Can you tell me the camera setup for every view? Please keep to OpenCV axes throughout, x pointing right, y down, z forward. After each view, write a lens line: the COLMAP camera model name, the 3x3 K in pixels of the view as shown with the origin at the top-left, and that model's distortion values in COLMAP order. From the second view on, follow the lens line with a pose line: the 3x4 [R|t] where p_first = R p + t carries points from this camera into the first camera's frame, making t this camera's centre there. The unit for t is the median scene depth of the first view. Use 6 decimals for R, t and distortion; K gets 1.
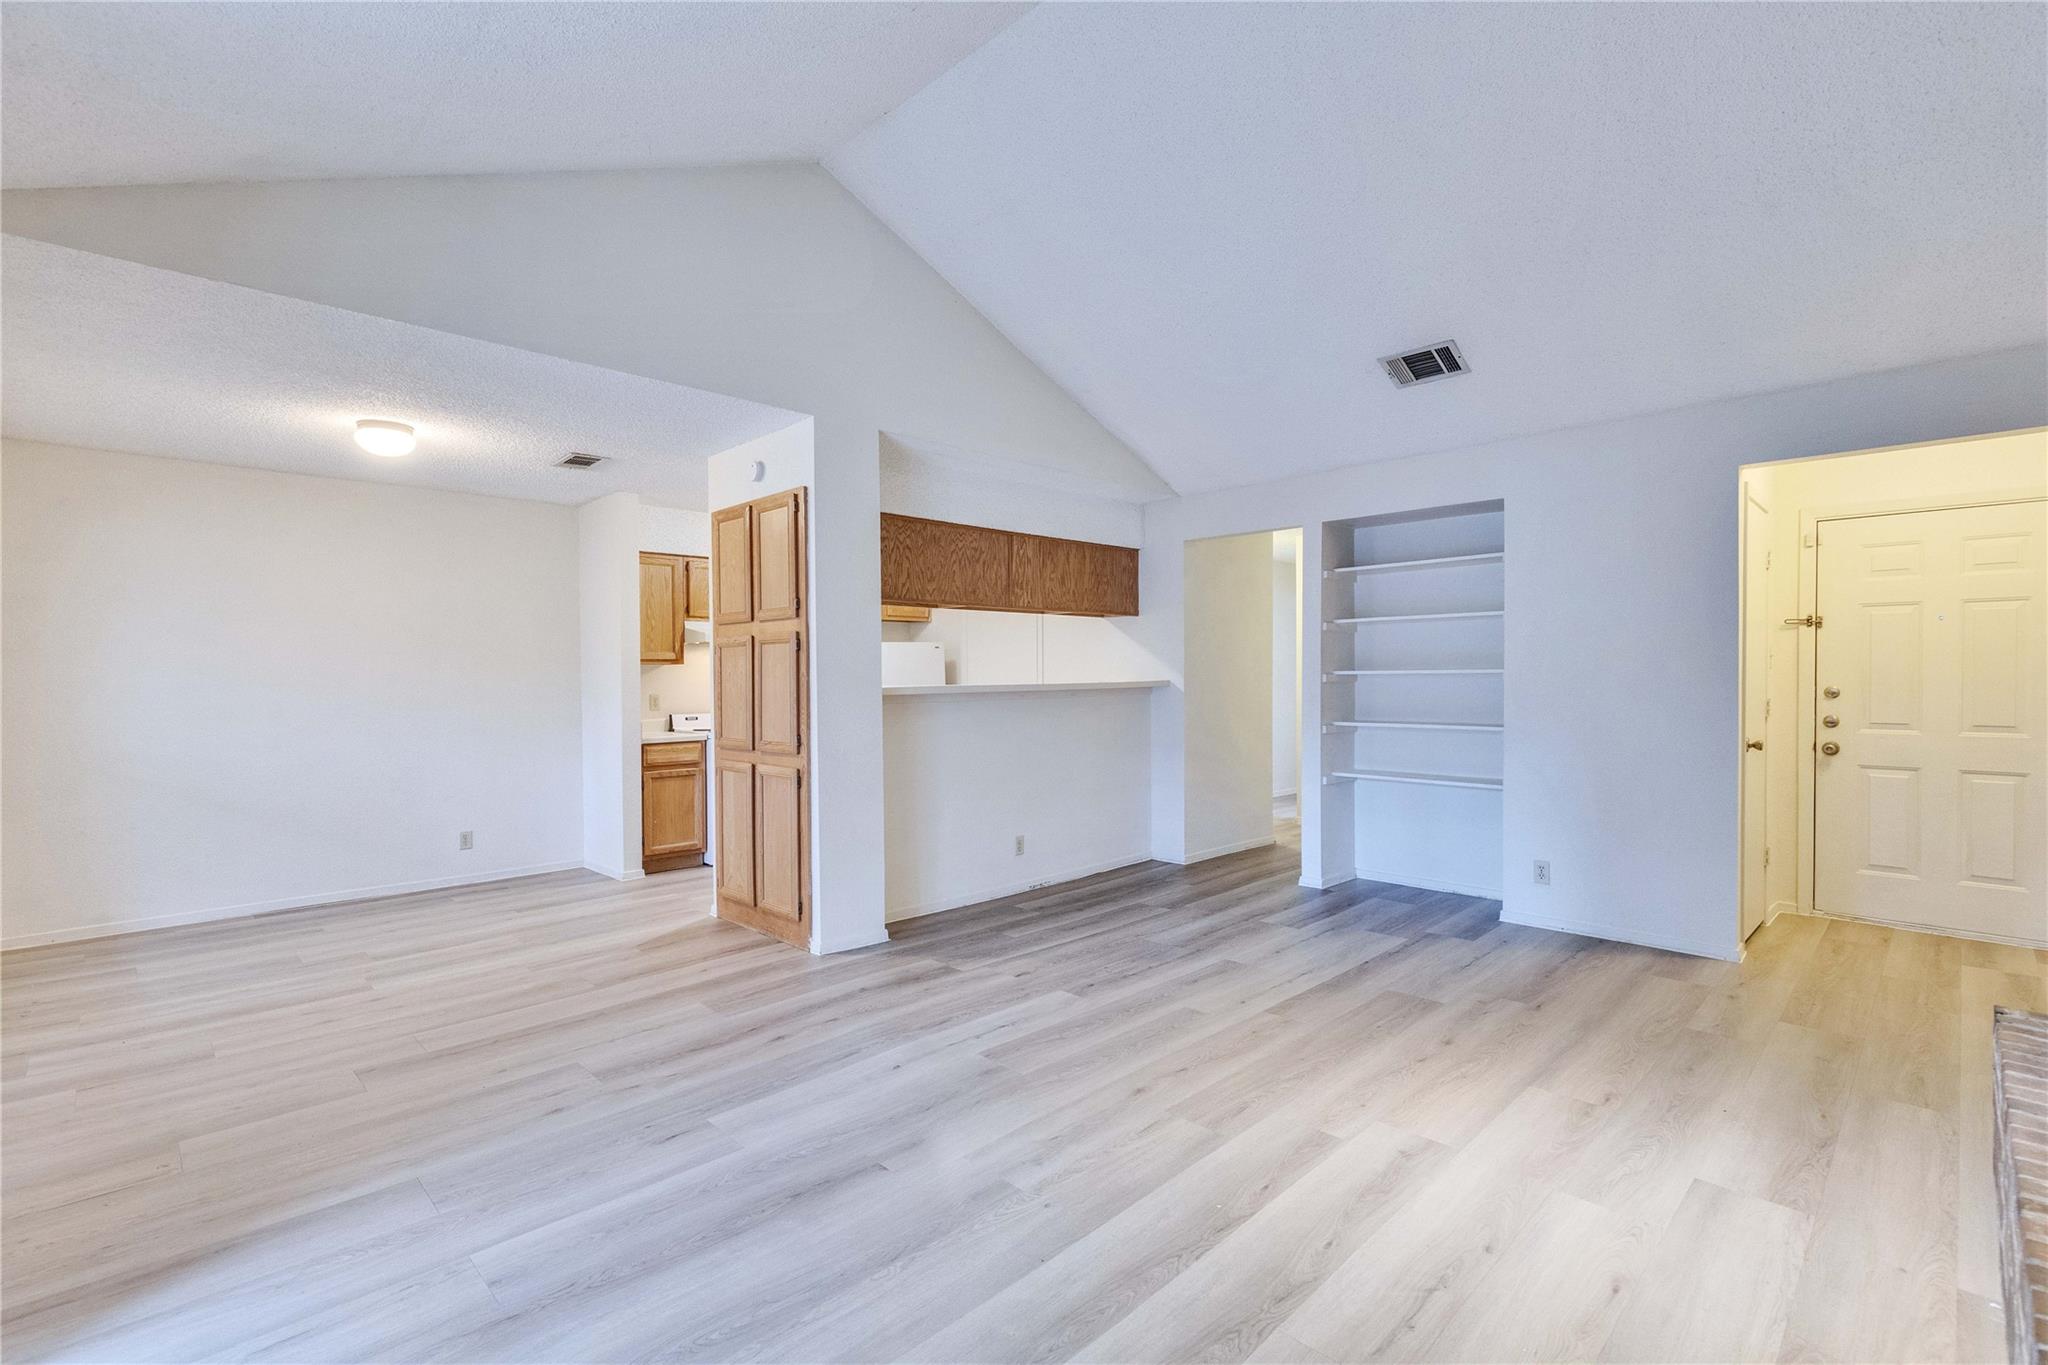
lens RADIAL K [[923.3, 0, 1022.3], [0, 923.3, 680.2], [0, 0, 1]] dist [0.018477, -0.008424]
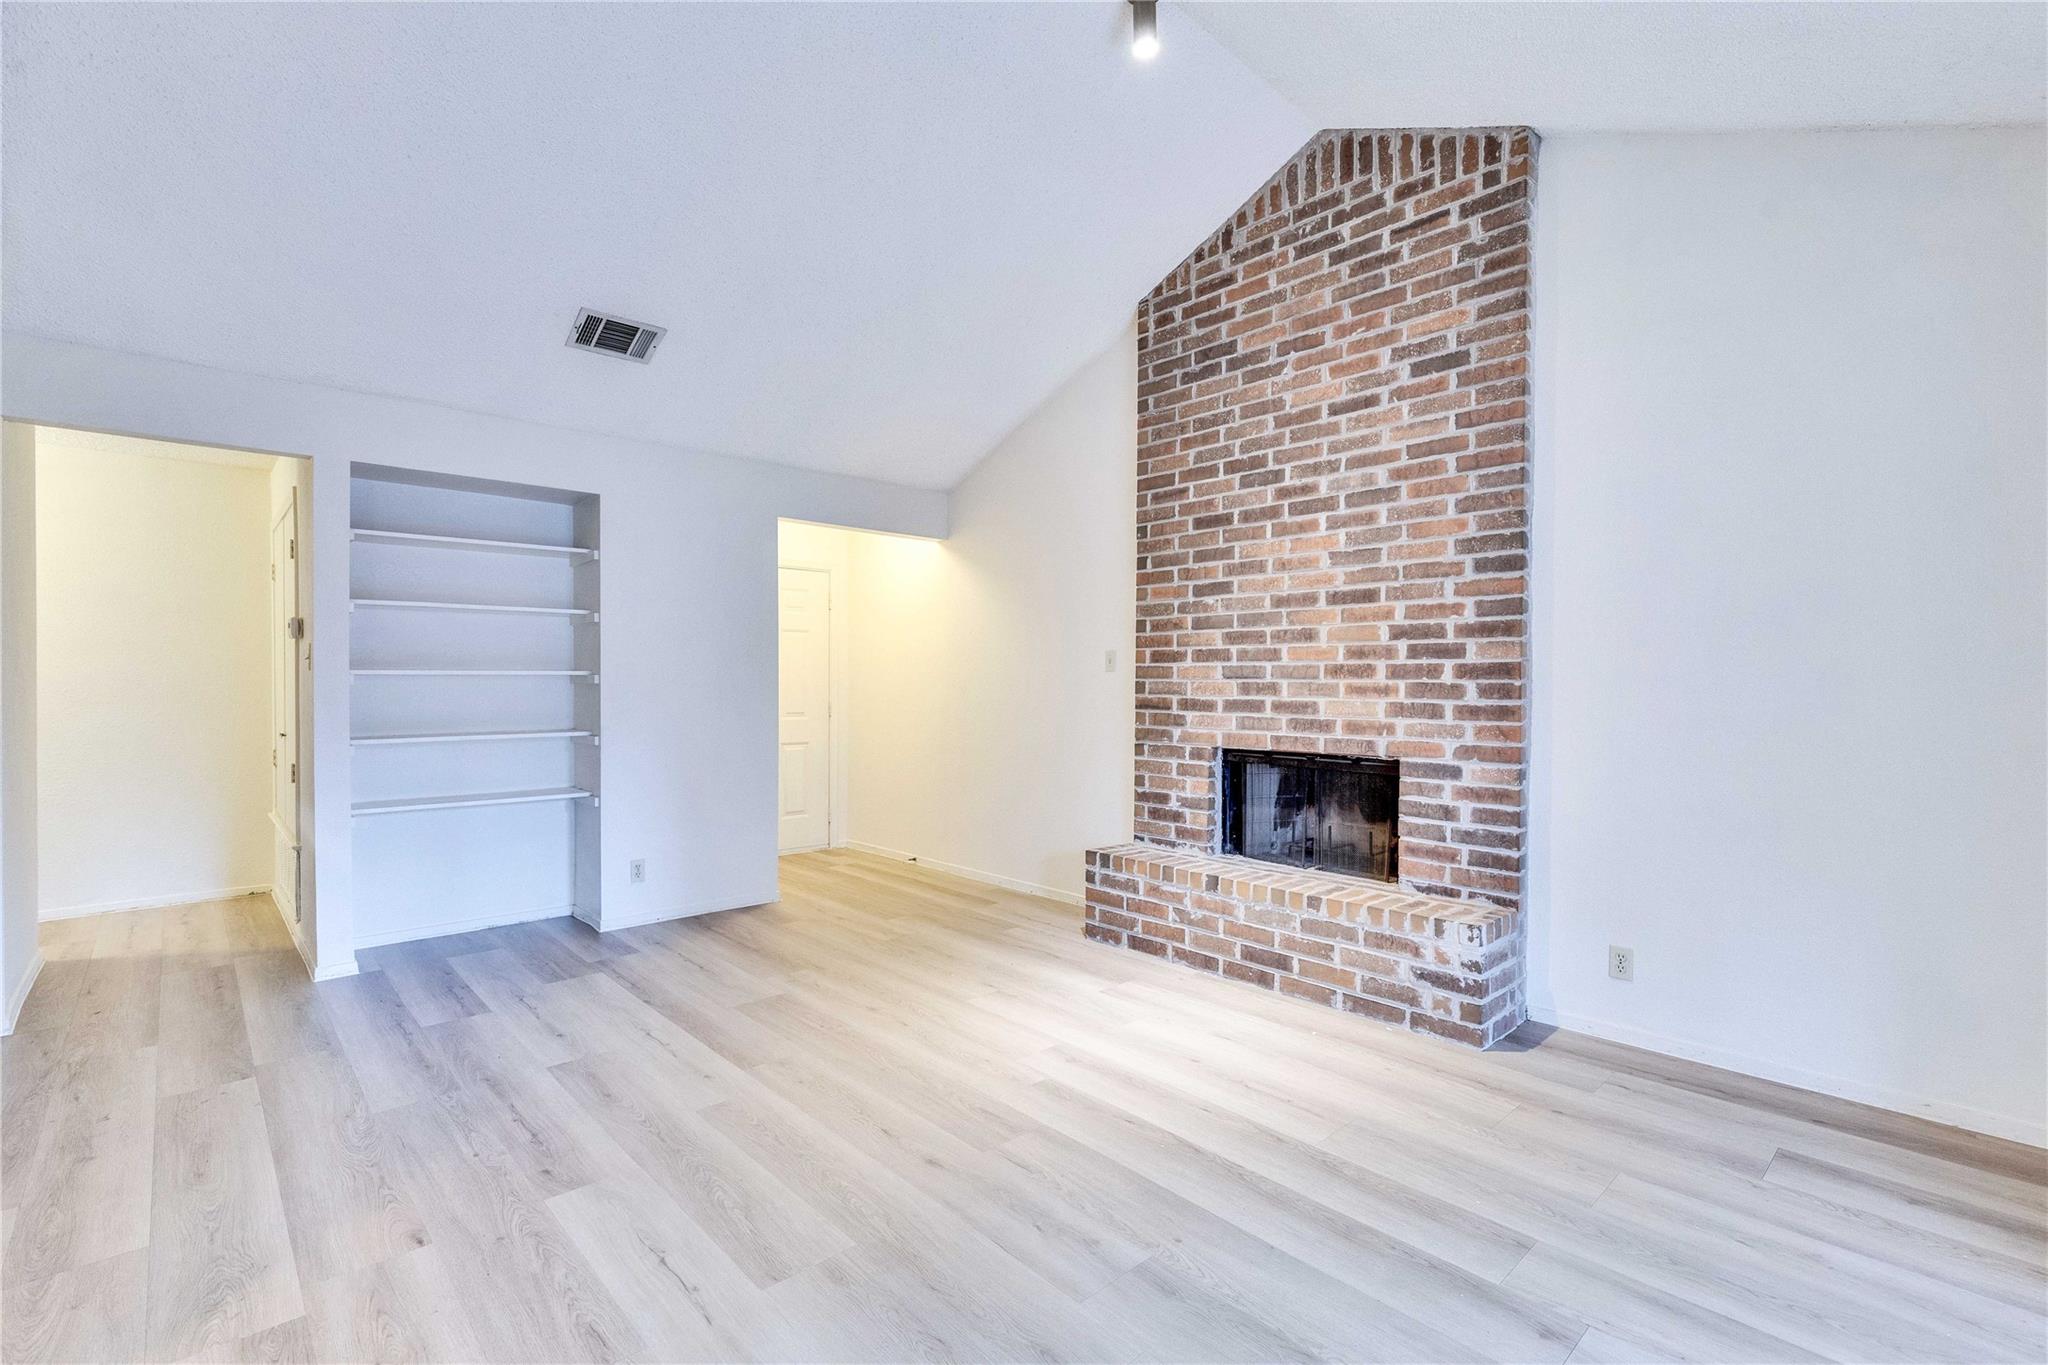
lens RADIAL K [[918.8, 0, 1018.6], [0, 918.8, 689.7], [0, 0, 1]] dist [0.006312, -0.000797]
pose [[0.039830, -0.005192, 0.999193, -0.466668], [0.001701, 0.999985, 0.005128, 0.003118], [-0.999205, 0.001496, 0.039838, 0.580275]]
